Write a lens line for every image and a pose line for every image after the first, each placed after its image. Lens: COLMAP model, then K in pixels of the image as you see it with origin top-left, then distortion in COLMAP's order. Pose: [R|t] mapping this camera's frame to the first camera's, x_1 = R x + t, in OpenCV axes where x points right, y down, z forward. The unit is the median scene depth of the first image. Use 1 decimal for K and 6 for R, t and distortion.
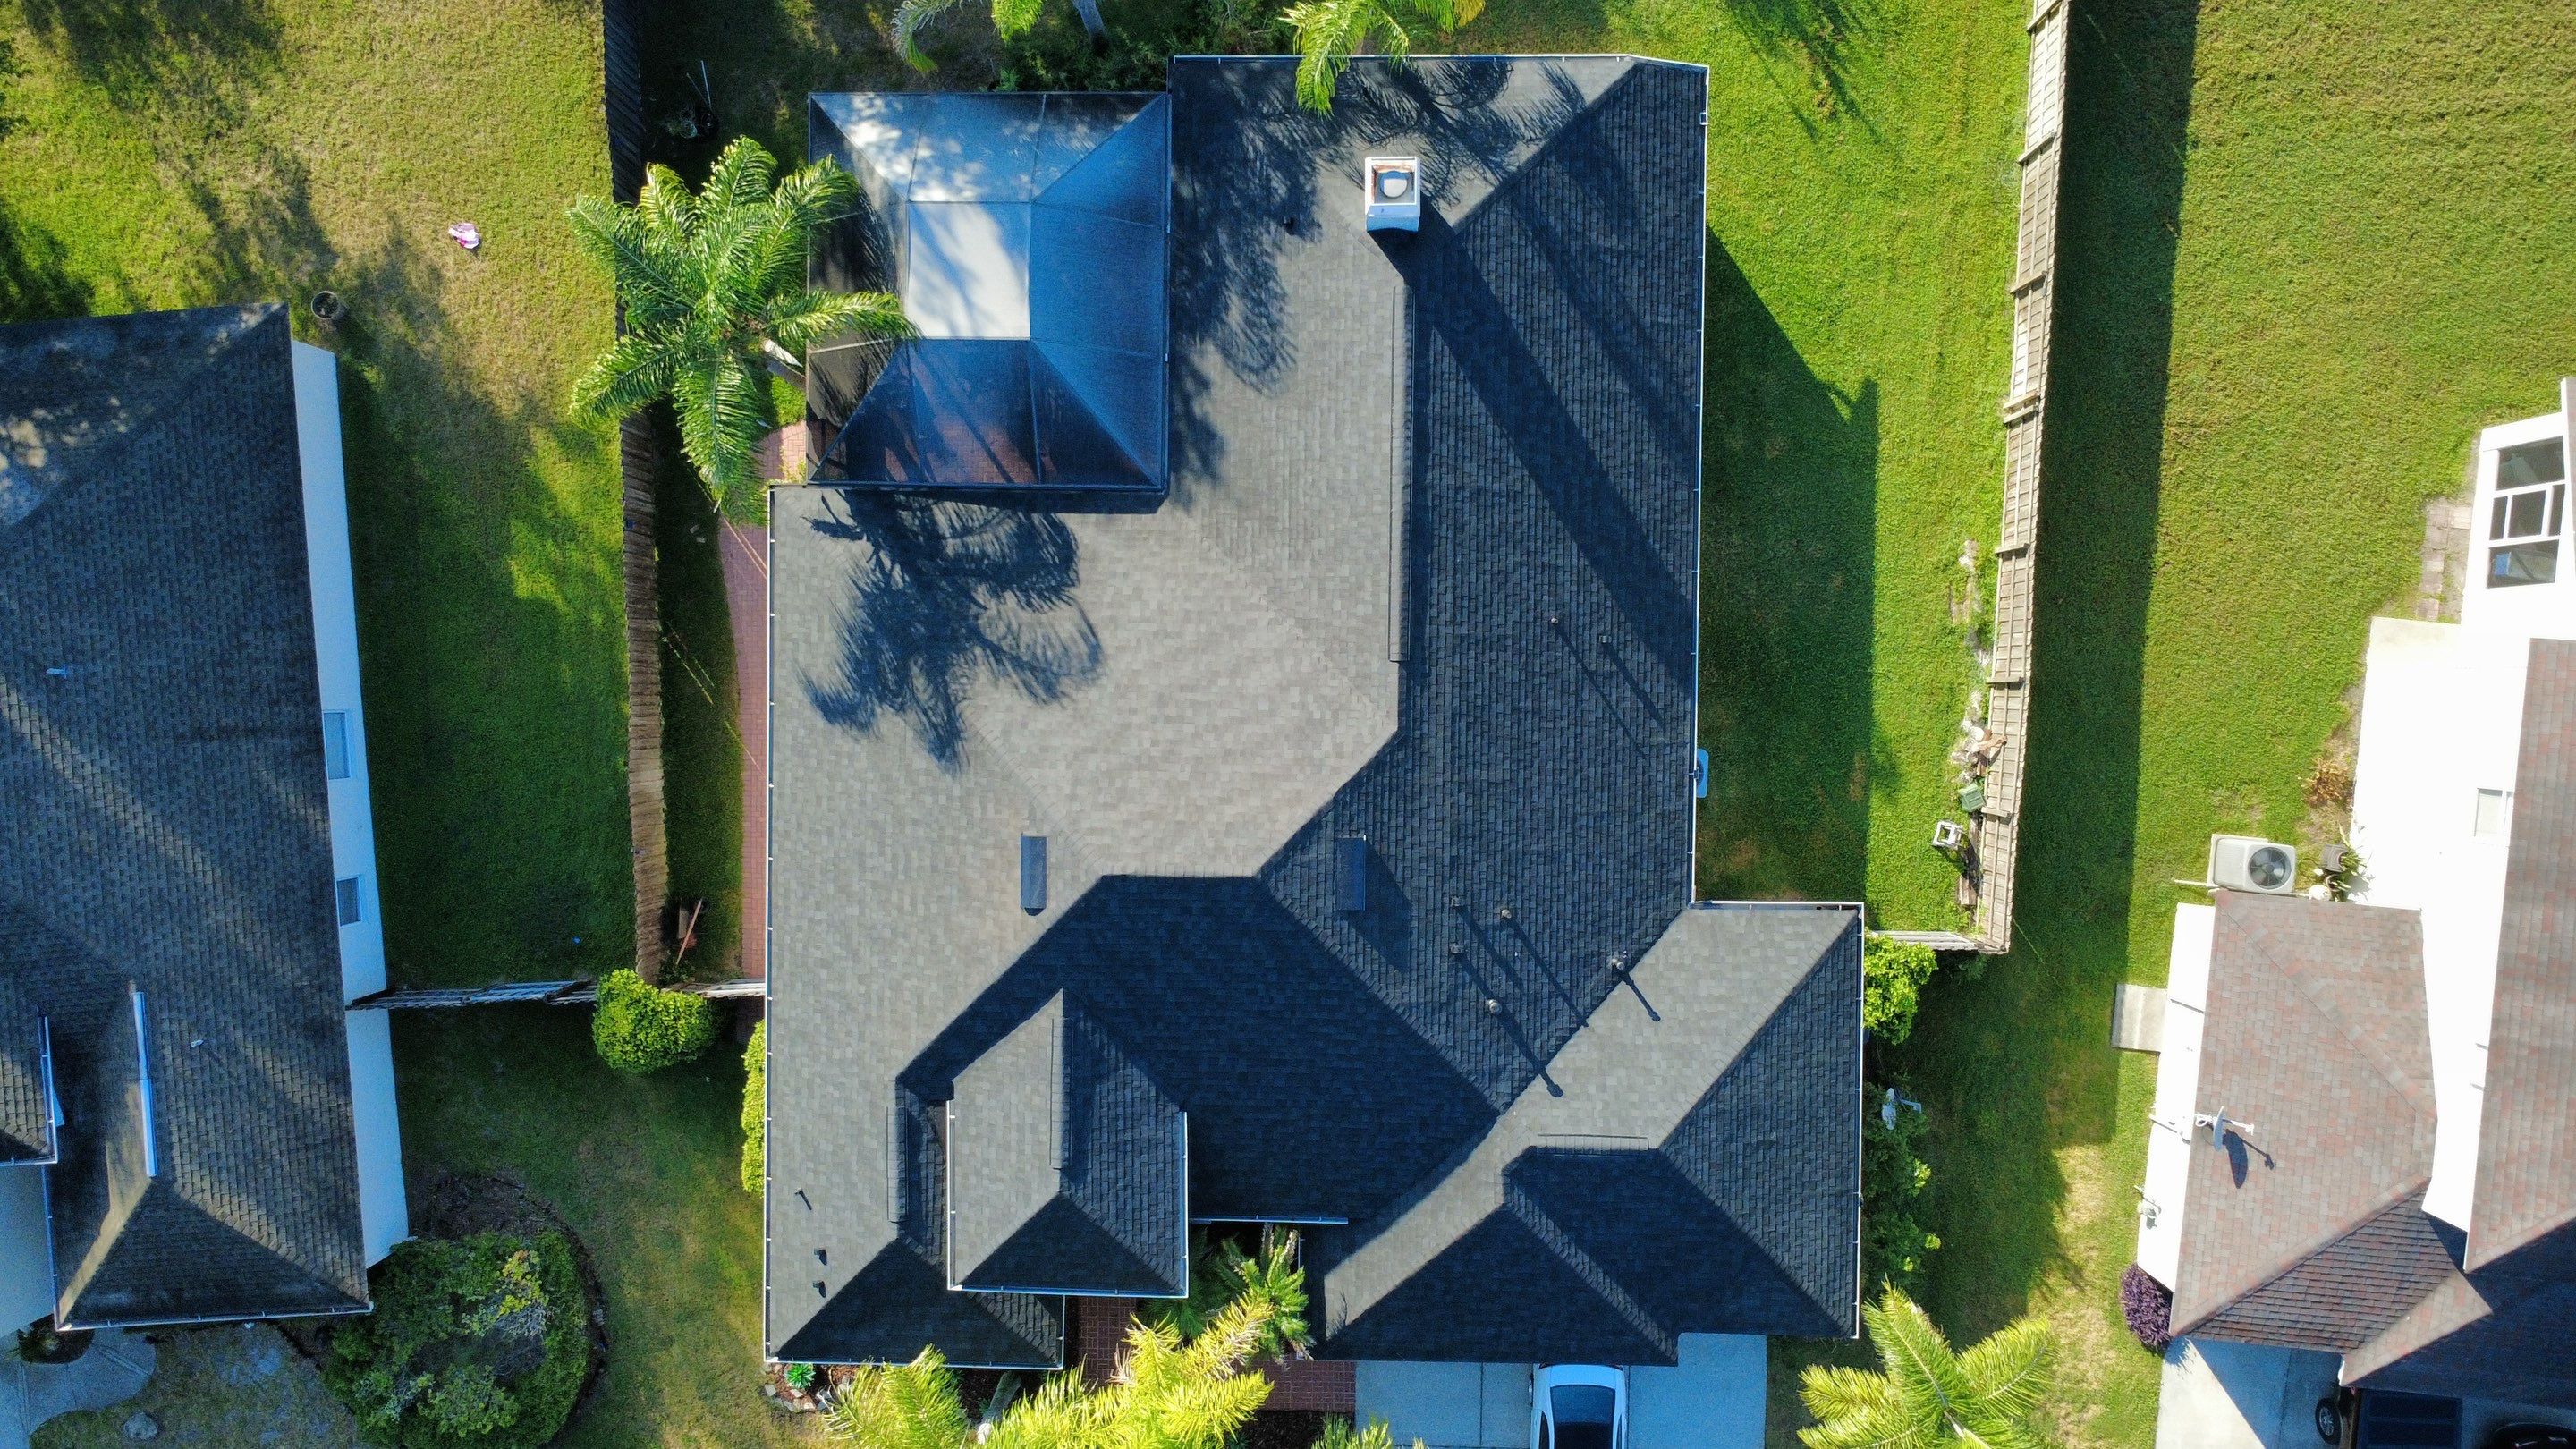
lens RADIAL K [[1876.1, 0, 1283.2], [0, 1876.1, 719.1], [0, 0, 1]] dist [-0.002687, 0.003296]
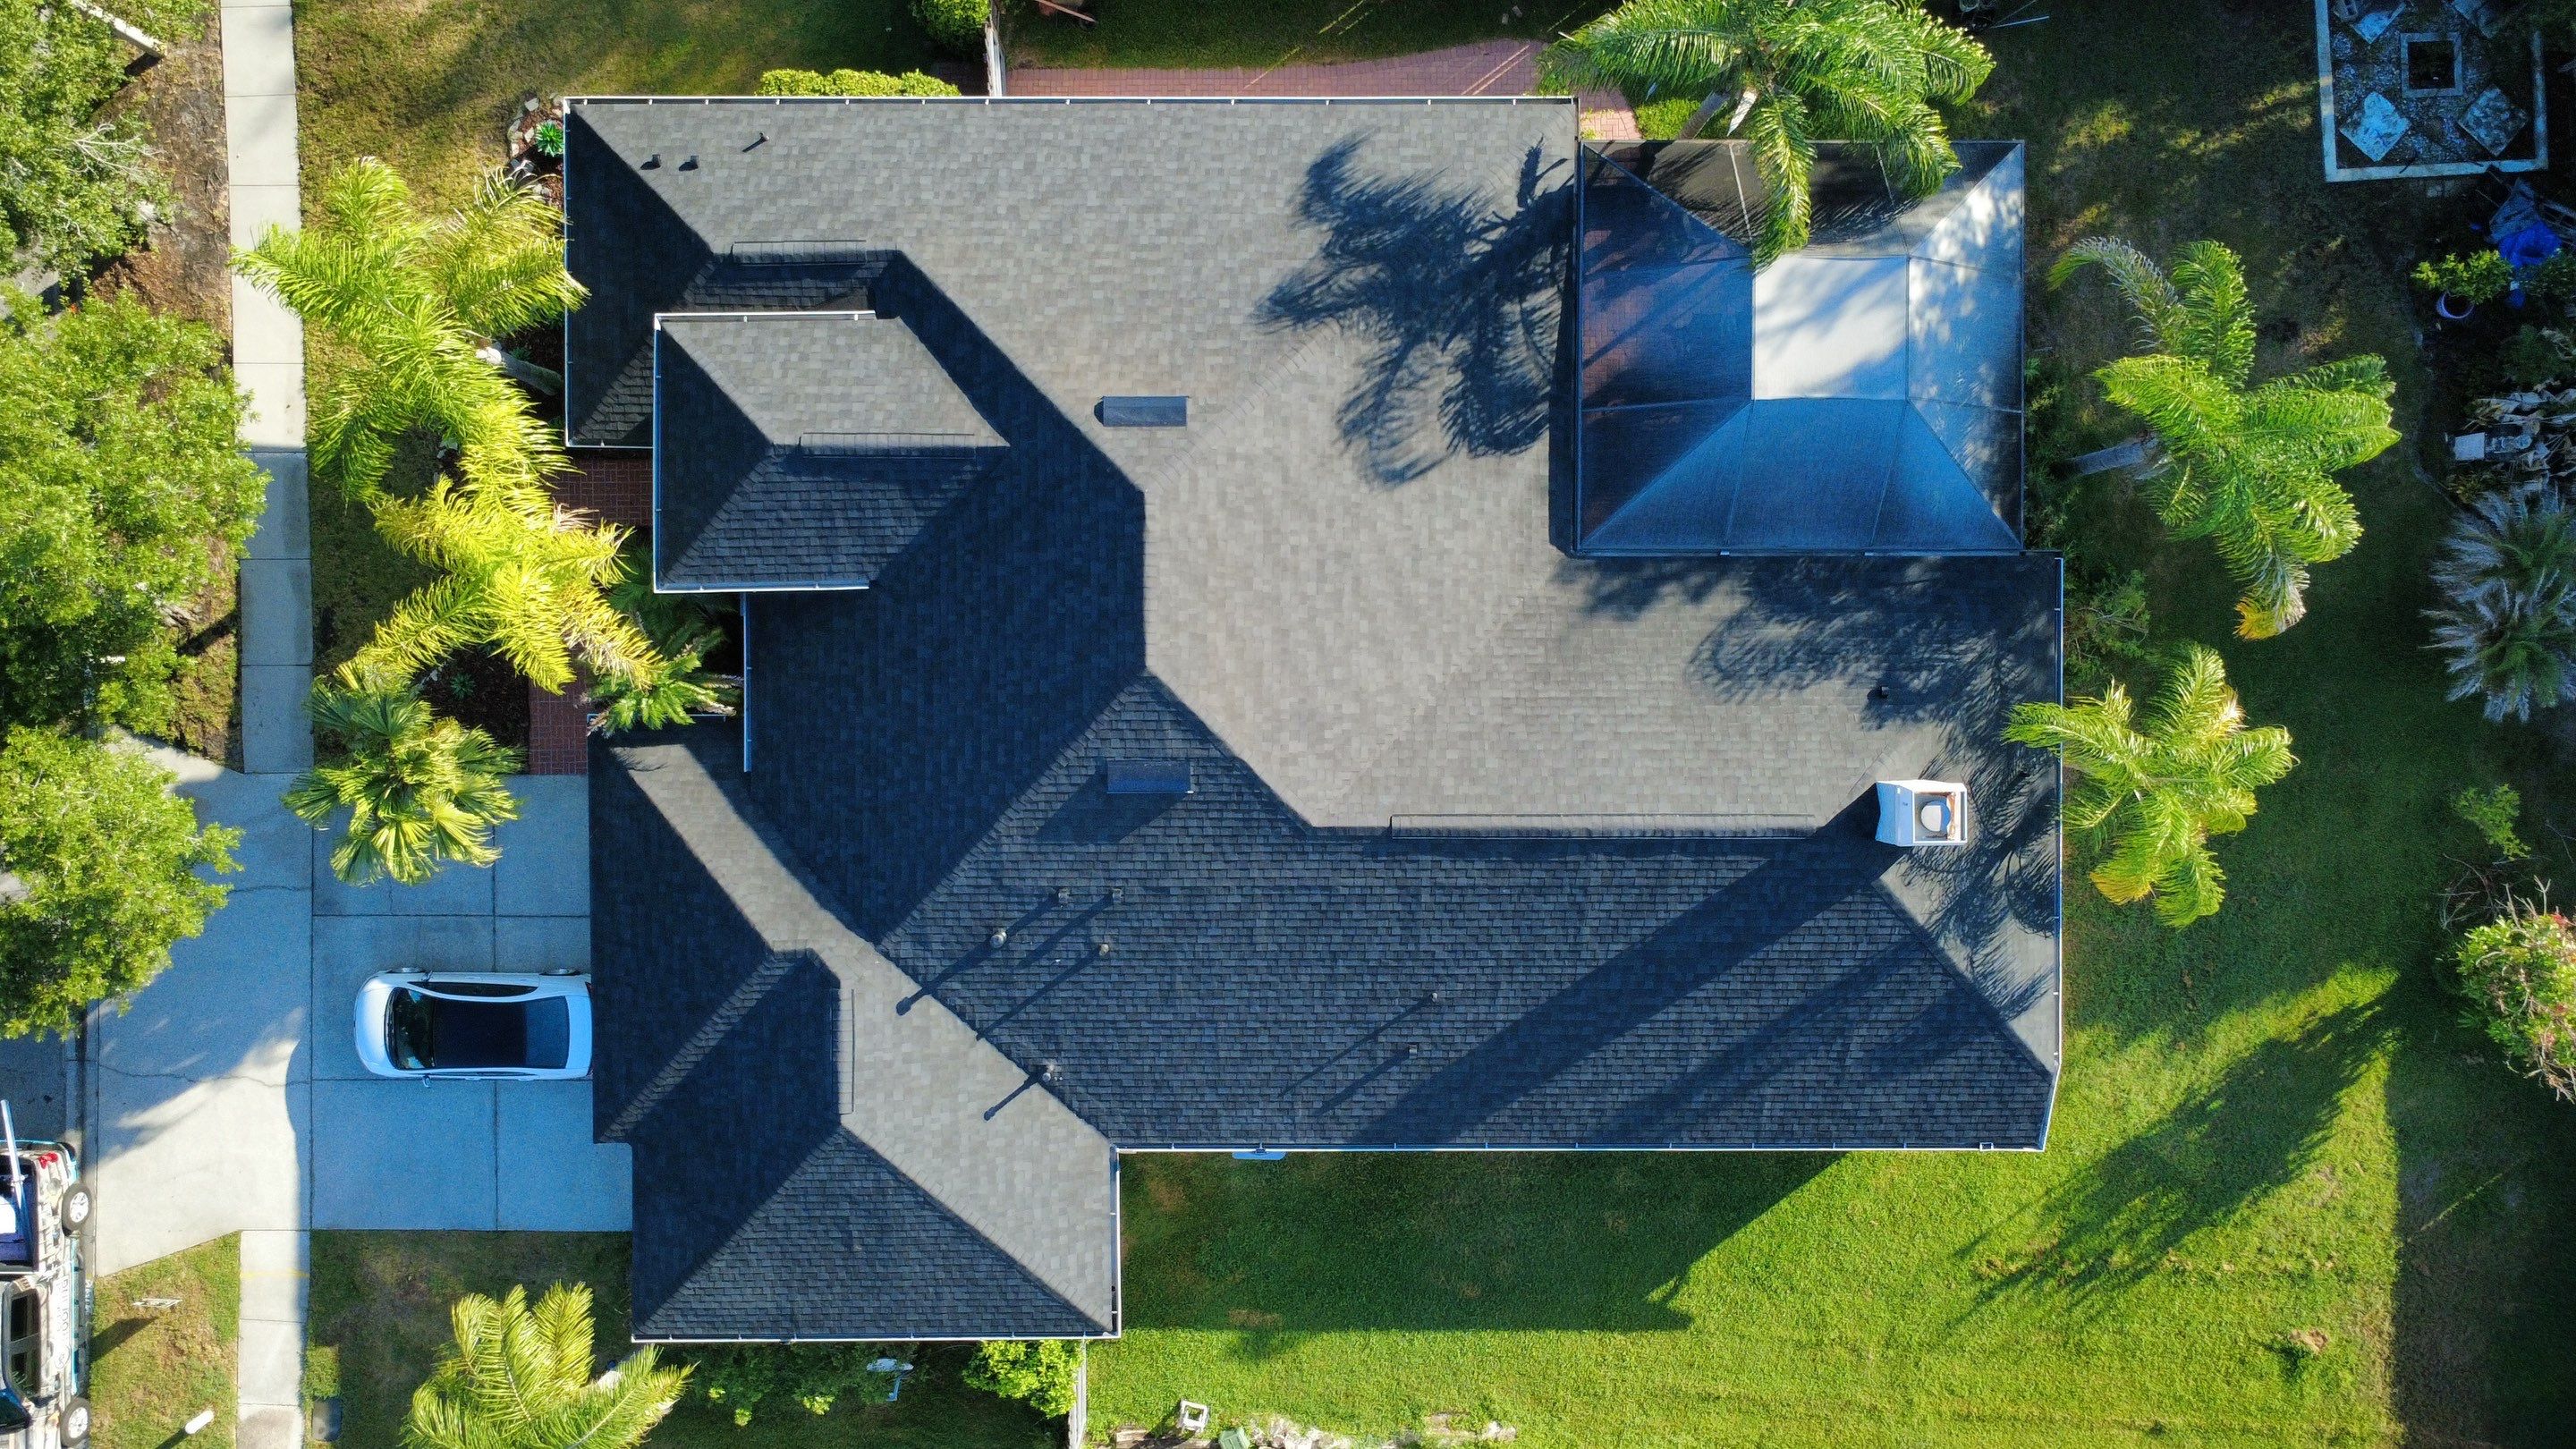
lens RADIAL K [[1872.1, 0, 1284.8], [0, 1872.1, 720.0], [0, 0, 1]] dist [-0.001077, 0.002391]
pose [[0.012825, 0.998449, 0.054172, -0.034613], [-0.999594, 0.014181, -0.024726, 0.037941], [-0.025456, -0.053833, 0.998225, 0.121339]]
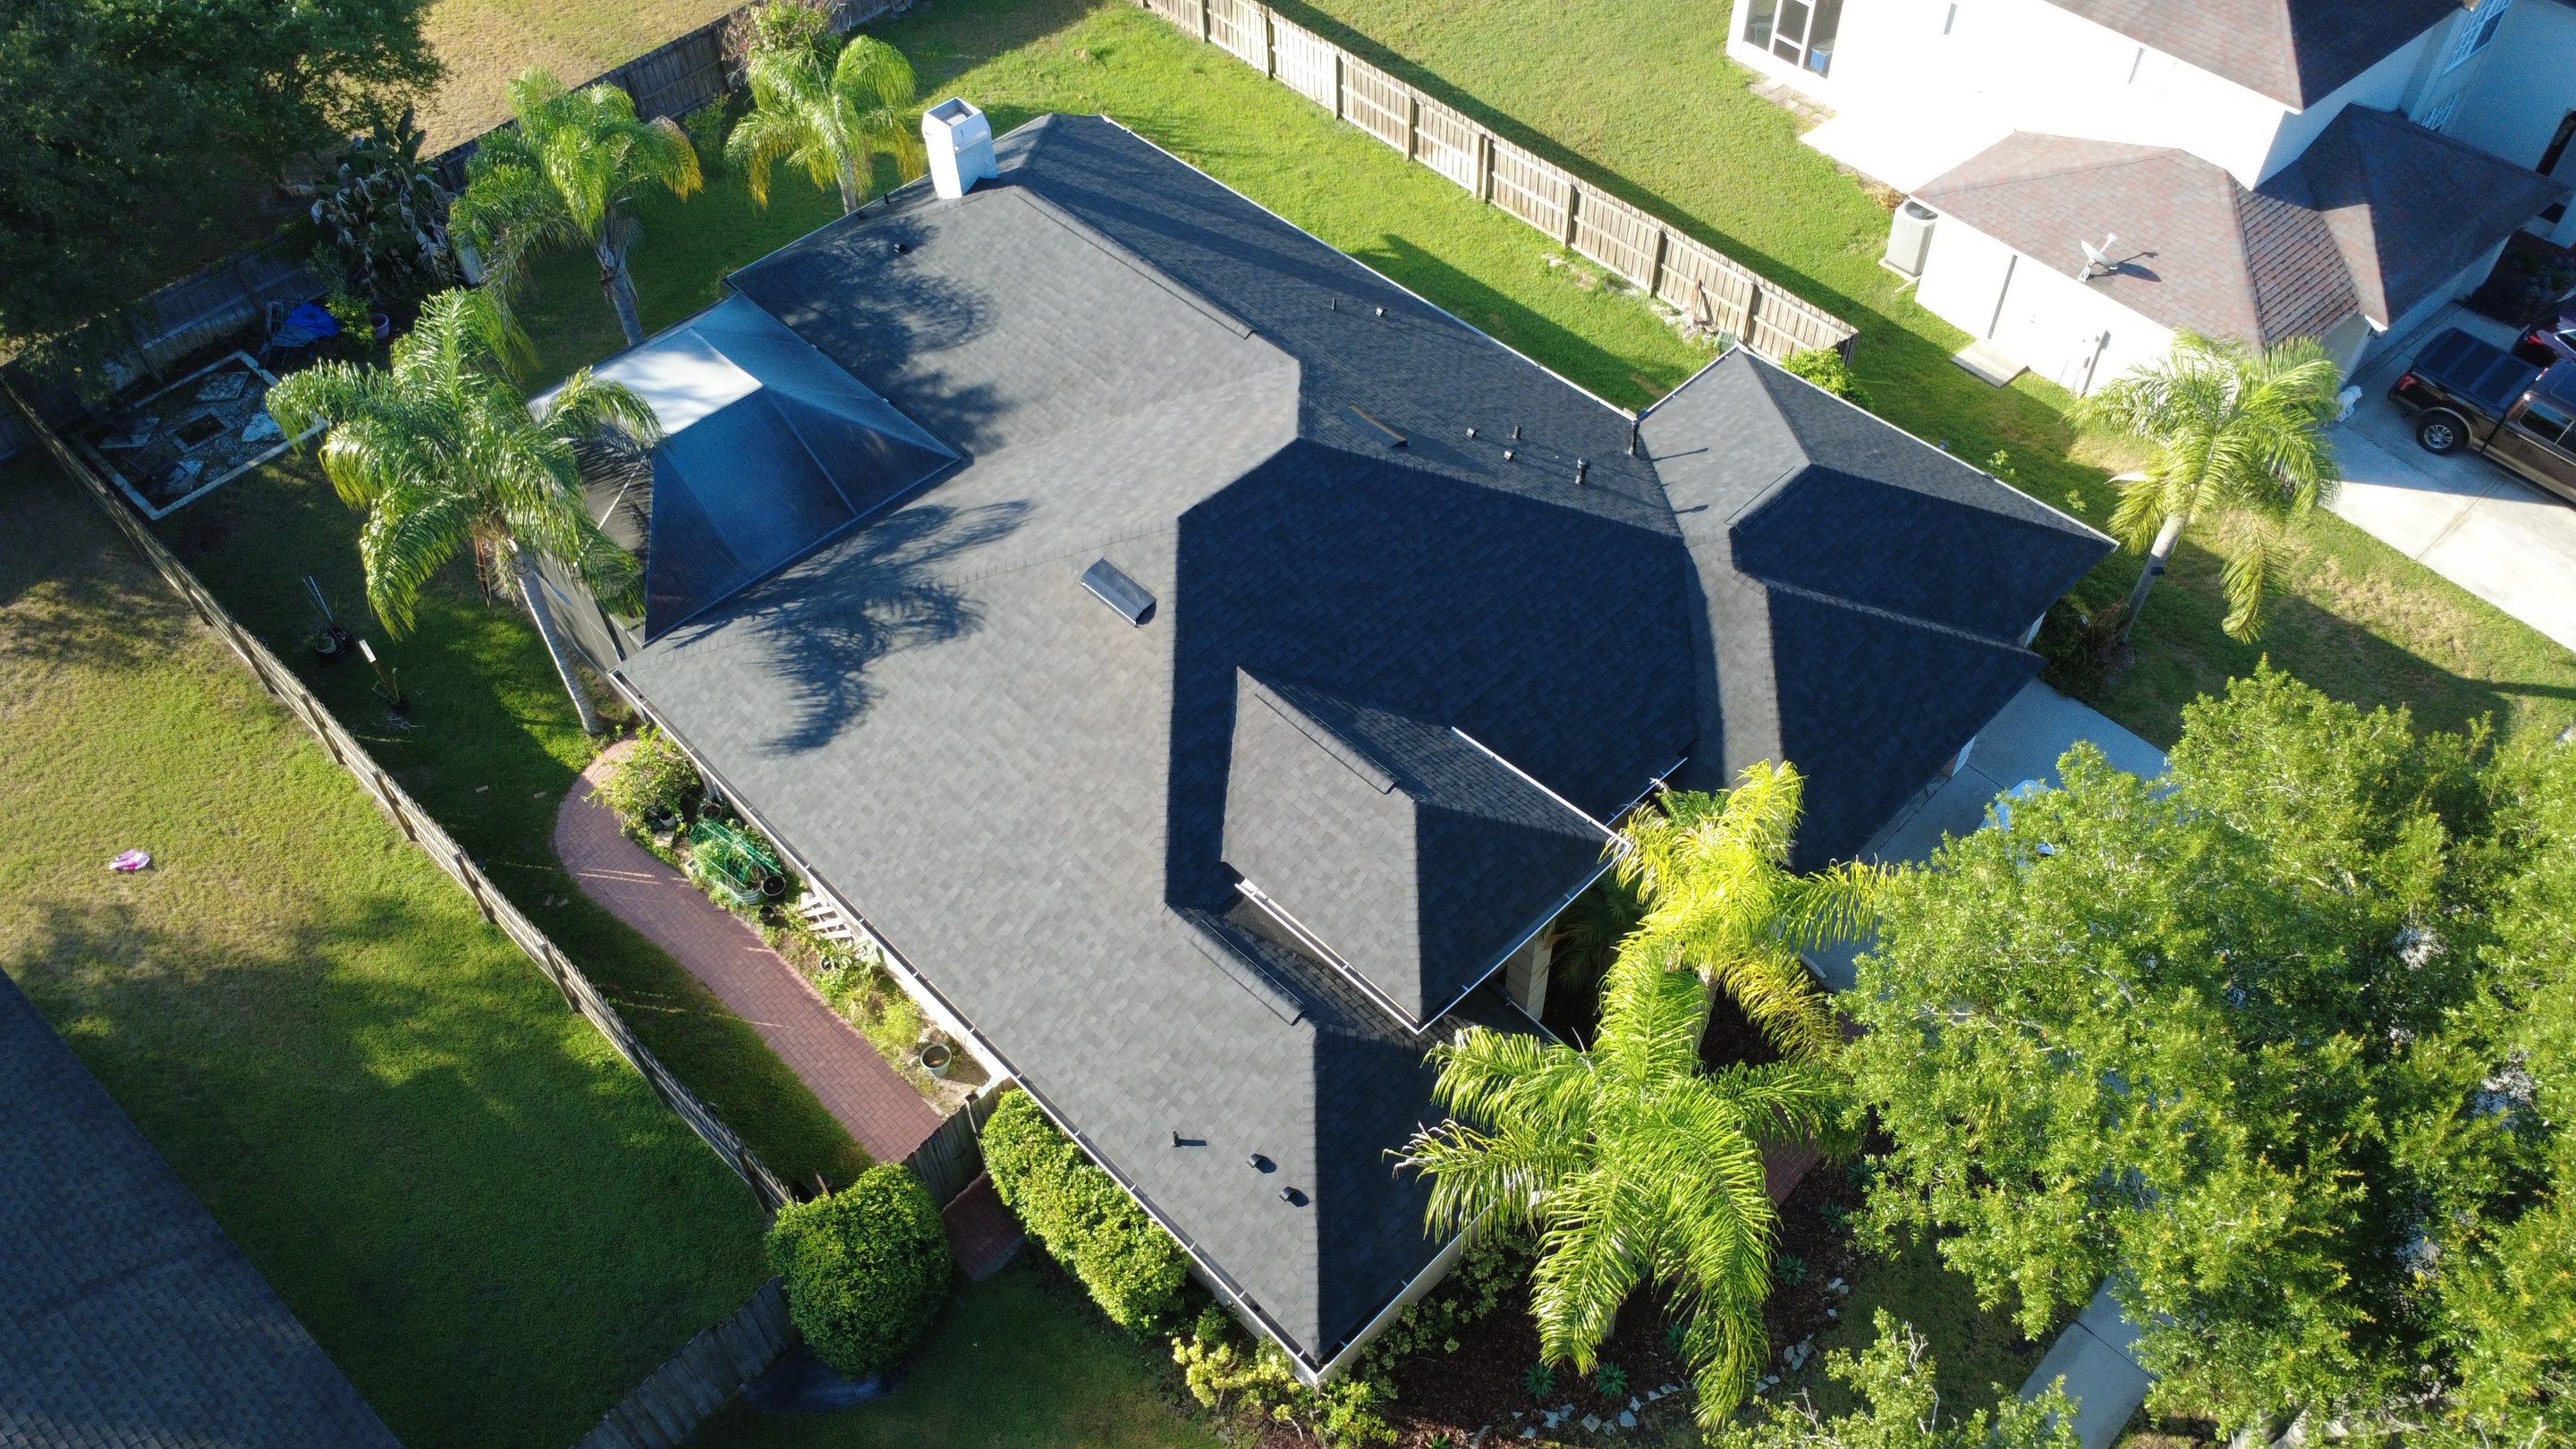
lens RADIAL K [[1872.1, 0, 1284.8], [0, 1872.1, 720.0], [0, 0, 1]] dist [-0.001077, 0.002391]
pose [[0.707924, -0.520008, 0.477950, -0.490089], [0.706143, 0.507328, -0.493944, 0.555694], [0.014378, 0.687176, 0.726349, 0.389344]]
